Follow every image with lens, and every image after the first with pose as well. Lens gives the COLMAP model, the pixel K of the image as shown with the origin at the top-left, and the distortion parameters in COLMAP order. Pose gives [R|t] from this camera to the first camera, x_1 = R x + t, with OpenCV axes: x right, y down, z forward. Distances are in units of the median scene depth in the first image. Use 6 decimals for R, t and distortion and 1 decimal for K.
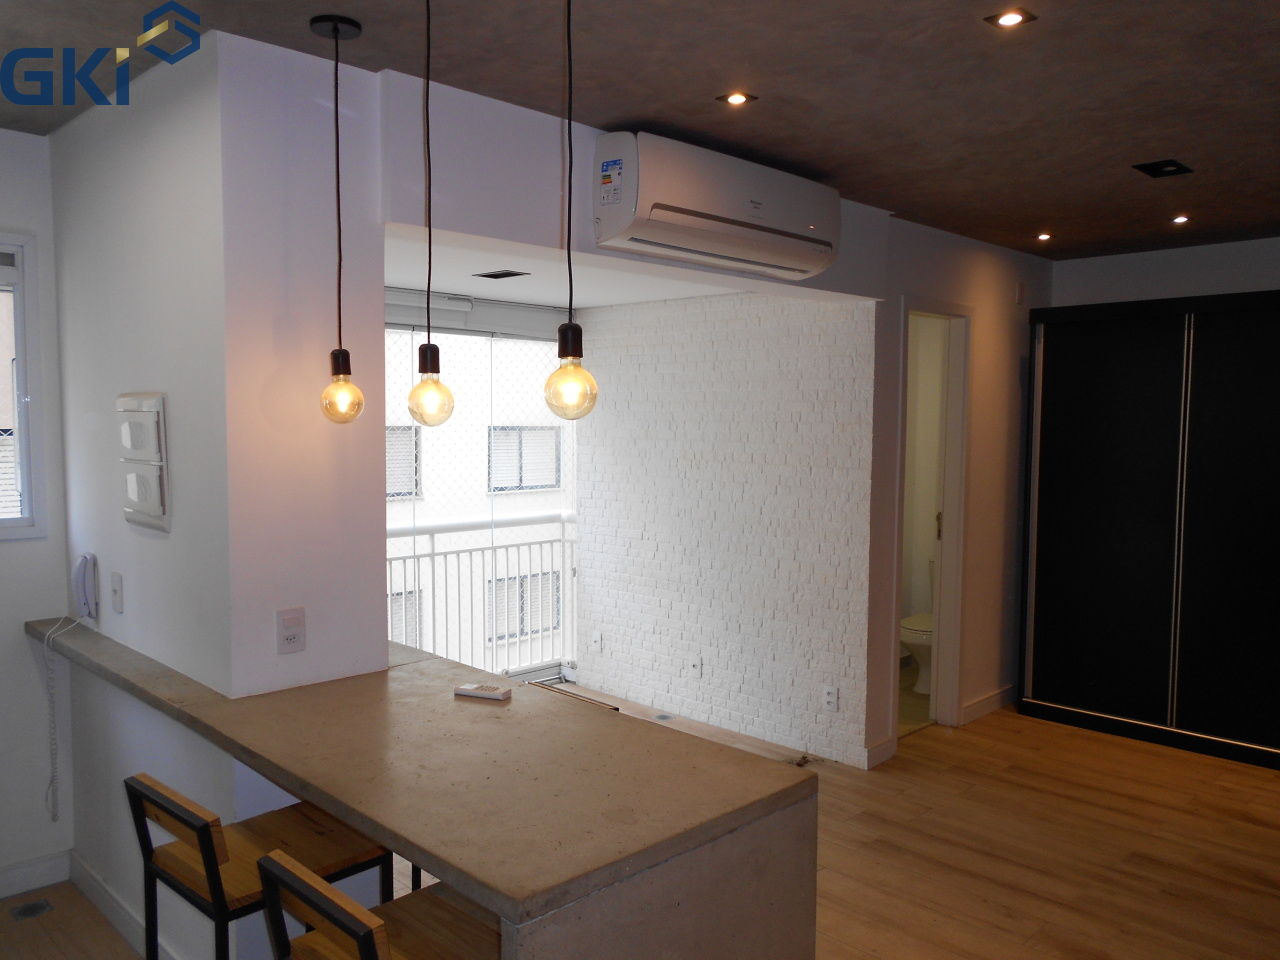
lens RADIAL K [[994.1, 0, 643.0], [0, 994.1, 498.7], [0, 0, 1]] dist [-0.006523, 0.014930]
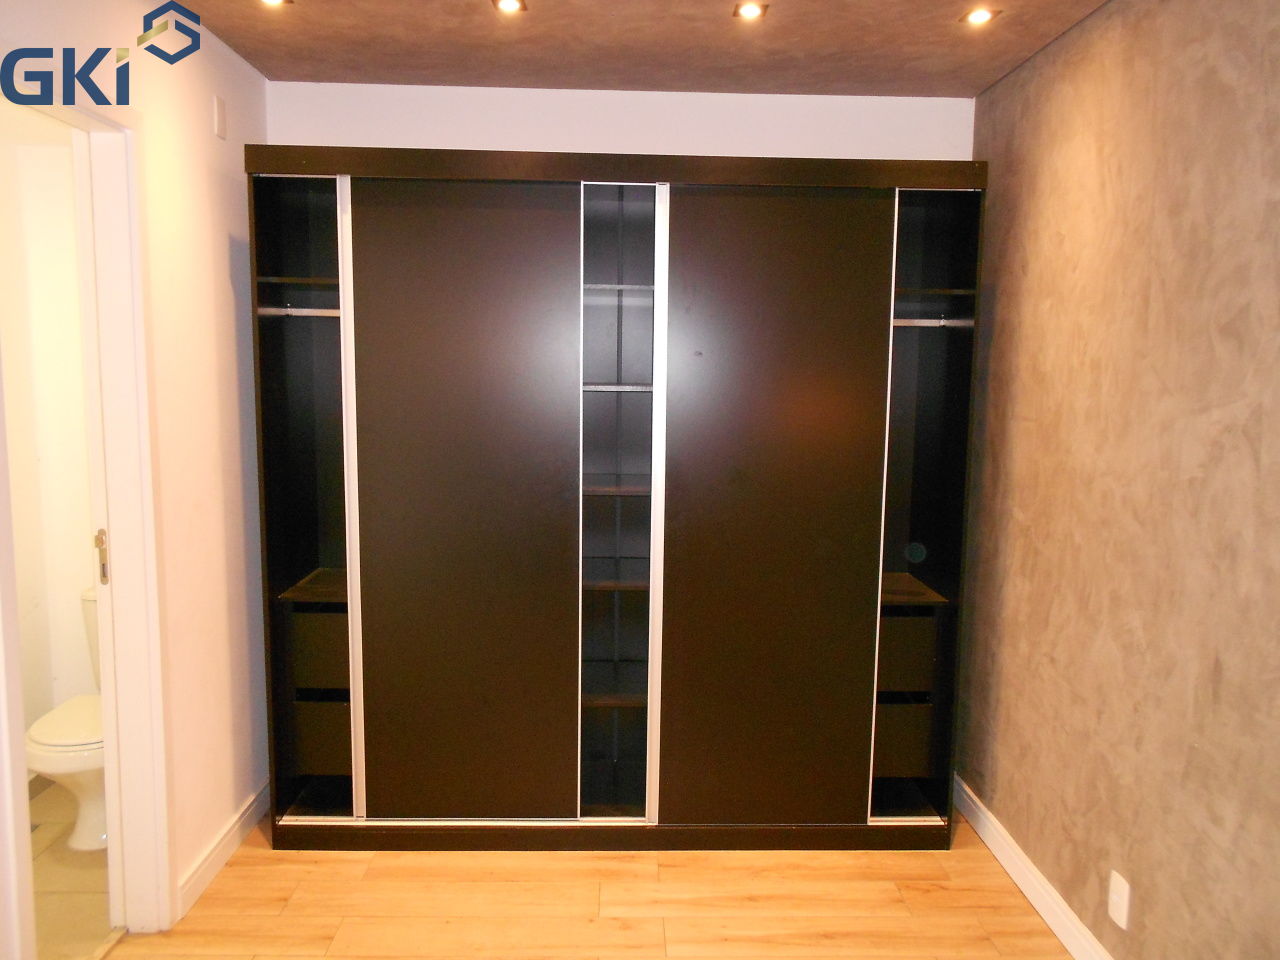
lens RADIAL K [[994.1, 0, 647.5], [0, 994.1, 495.7], [0, 0, 1]] dist [-0.006523, 0.014930]
pose [[0.687062, -0.087148, 0.721354, 0.142033], [0.042101, 0.995888, 0.080216, -0.034097], [-0.725378, -0.024743, 0.687906, 0.503832]]
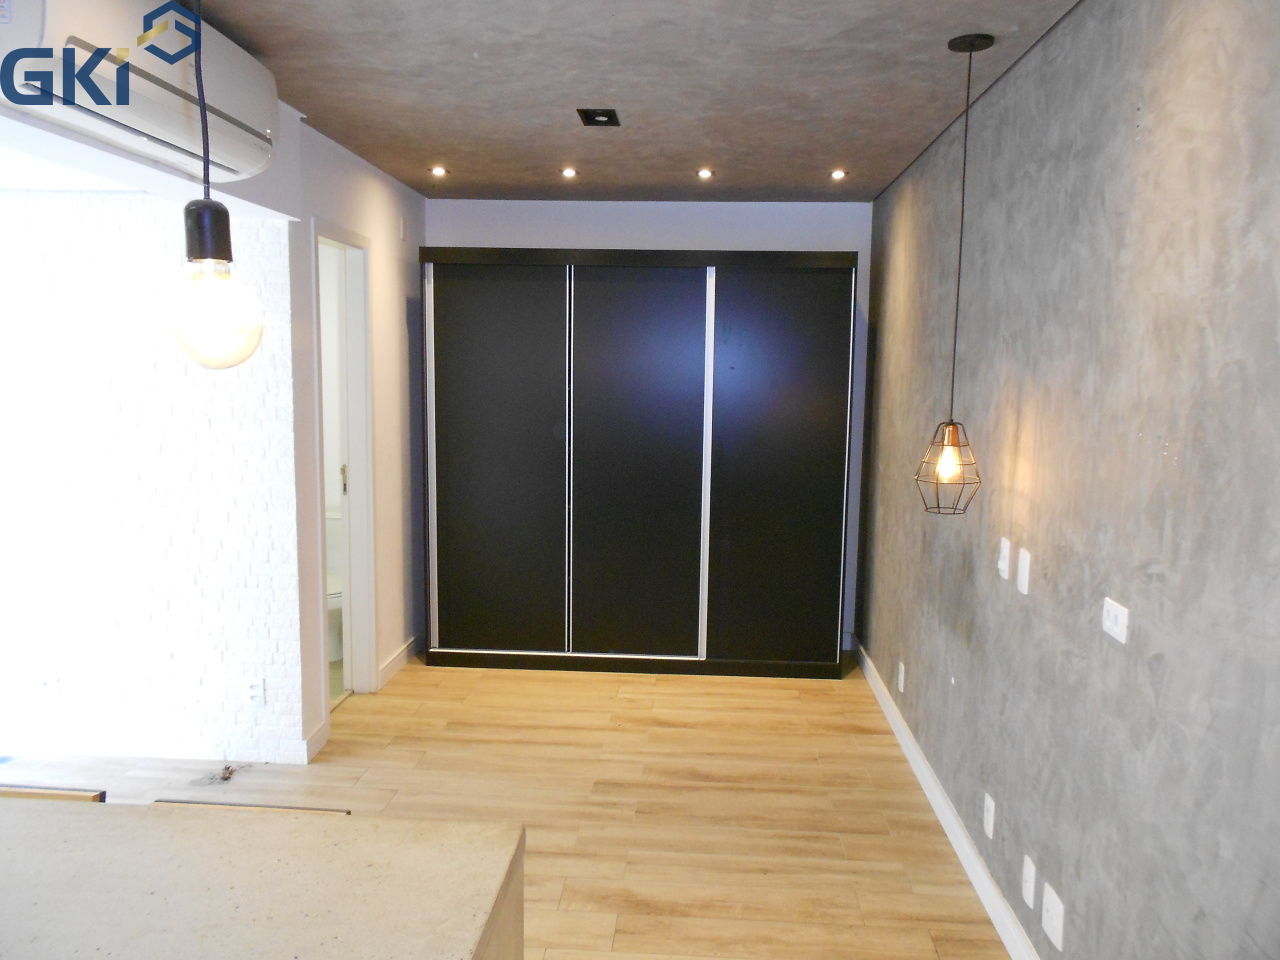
lens RADIAL K [[994.1, 0, 655.6], [0, 994.1, 503.9], [0, 0, 1]] dist [-0.006523, 0.014930]
pose [[0.746873, -0.080023, 0.660134, -0.100188], [0.036535, 0.996171, 0.079423, -0.013380], [-0.663962, -0.035200, 0.746937, 0.143067]]
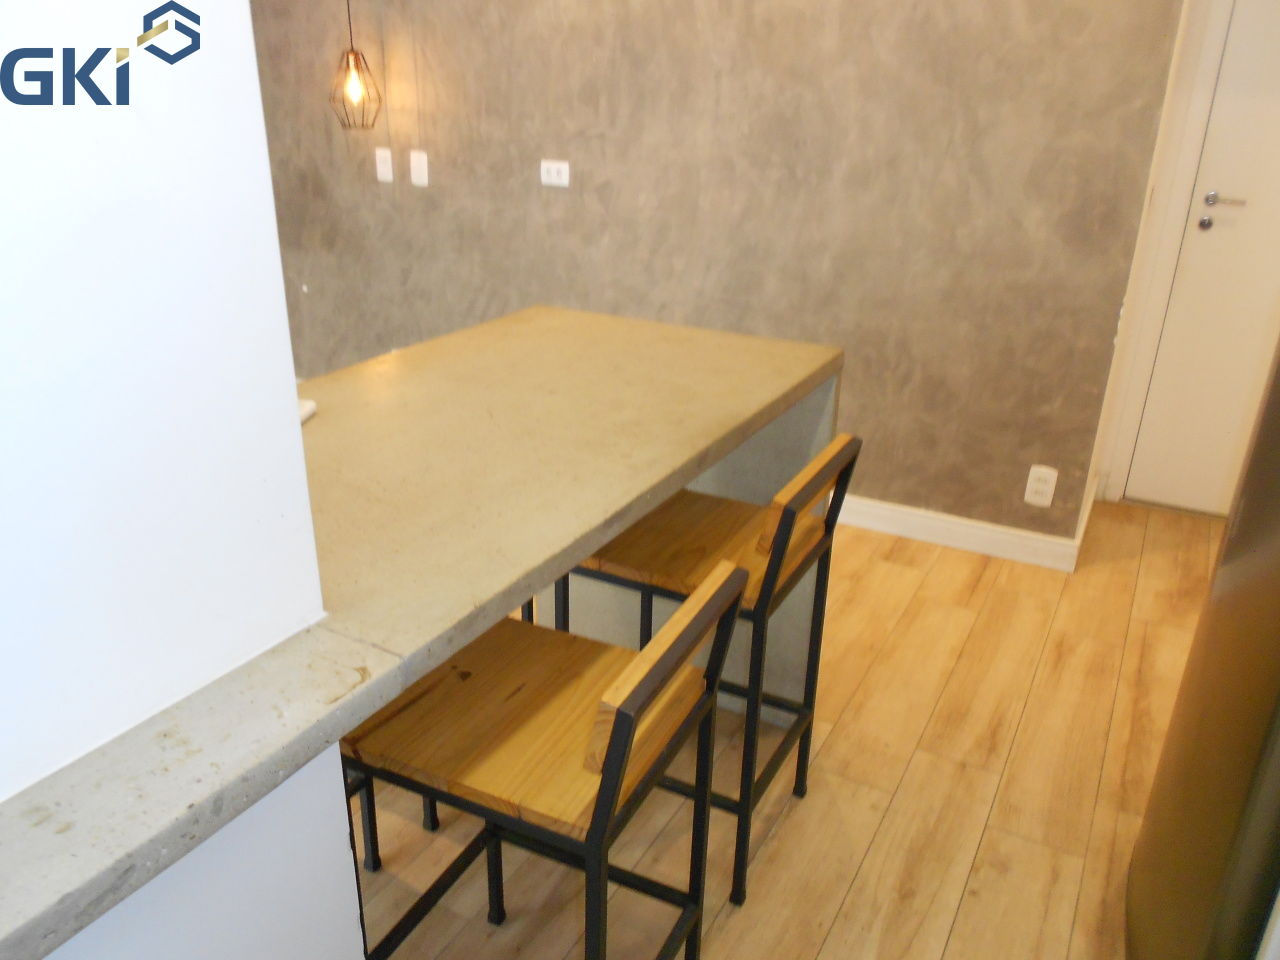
lens RADIAL K [[994.1, 0, 647.6], [0, 994.1, 485.5], [0, 0, 1]] dist [-0.006523, 0.014930]
pose [[-0.270190, -0.373221, 0.887527, -0.415755], [0.052125, 0.914789, 0.400554, 0.003722], [-0.961395, 0.154488, -0.227713, 0.485621]]
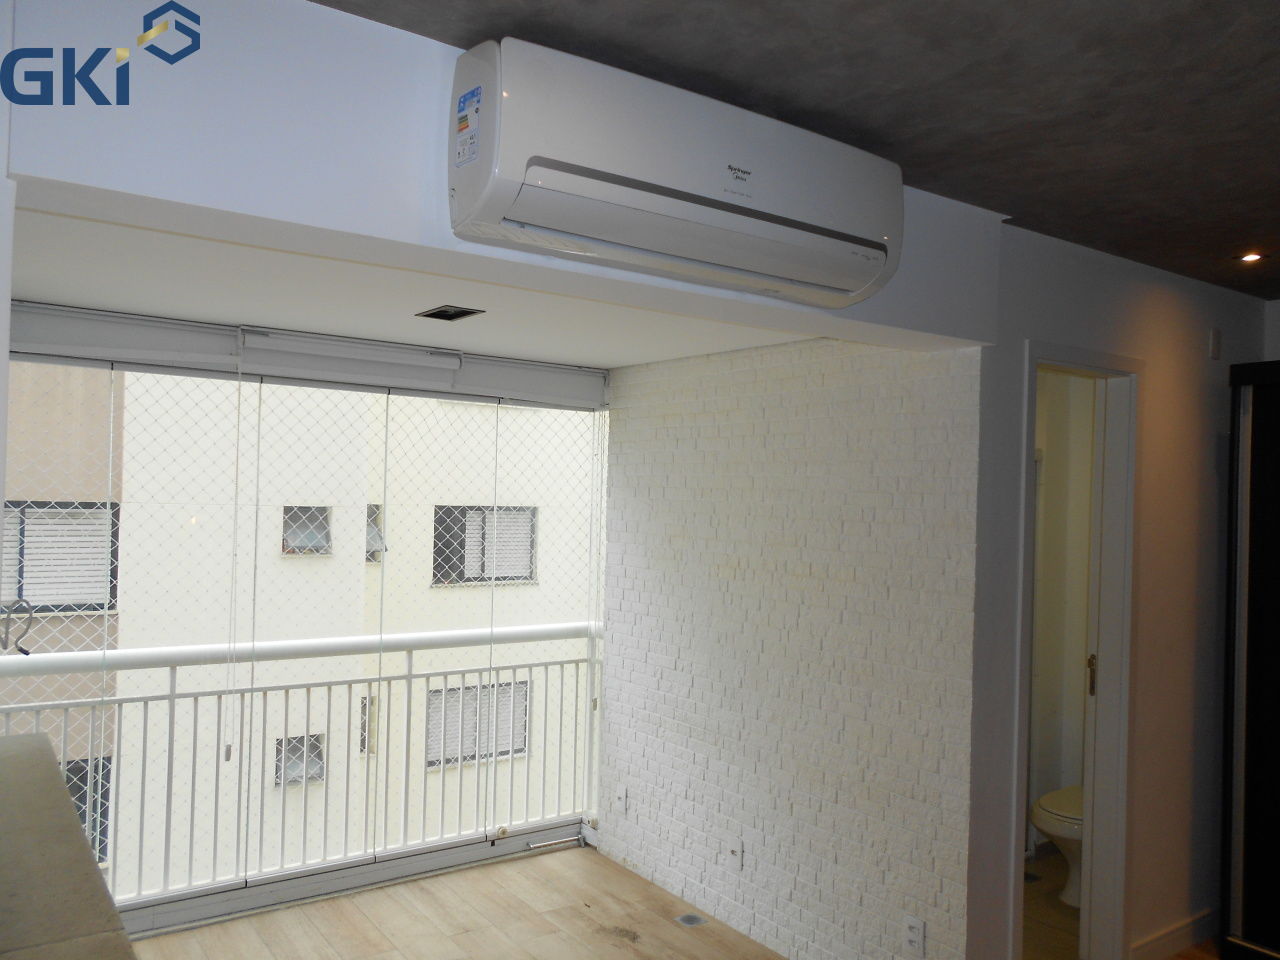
lens RADIAL K [[994.1, 0, 636.0], [0, 994.1, 497.7], [0, 0, 1]] dist [-0.006523, 0.014930]
pose [[0.985101, 0.019945, -0.170816, 0.110964], [-0.034115, 0.996177, -0.080427, -0.031566], [0.168559, 0.085056, 0.982015, 0.281850]]
